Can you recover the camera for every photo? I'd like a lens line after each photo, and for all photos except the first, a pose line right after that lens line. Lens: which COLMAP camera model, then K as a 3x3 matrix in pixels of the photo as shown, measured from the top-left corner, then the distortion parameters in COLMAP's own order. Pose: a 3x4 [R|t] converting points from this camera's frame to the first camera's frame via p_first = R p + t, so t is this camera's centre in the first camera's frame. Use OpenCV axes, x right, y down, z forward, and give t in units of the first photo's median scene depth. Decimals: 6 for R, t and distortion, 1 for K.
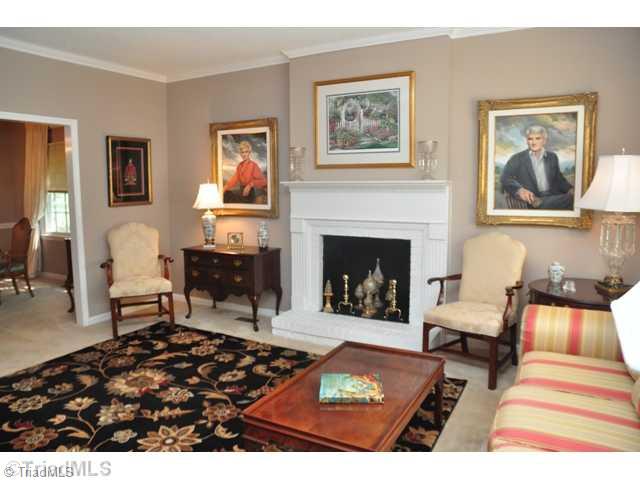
lens RADIAL K [[469.7, 0, 300.5], [0, 469.7, 228.0], [0, 0, 1]] dist [-0.088557, 0.024001]
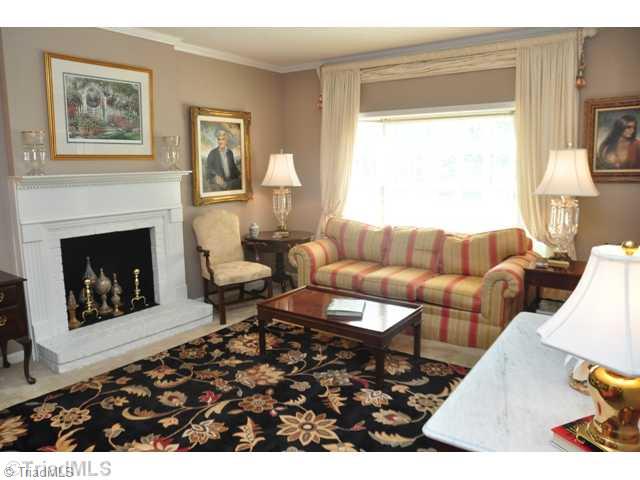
lens RADIAL K [[469.7, 0, 298.9], [0, 469.7, 229.2], [0, 0, 1]] dist [-0.088557, 0.024001]
pose [[0.121342, -0.128526, 0.984255, -0.798288], [0.111871, 0.987035, 0.115098, -0.056282], [-0.986287, 0.096143, 0.134147, 0.539634]]
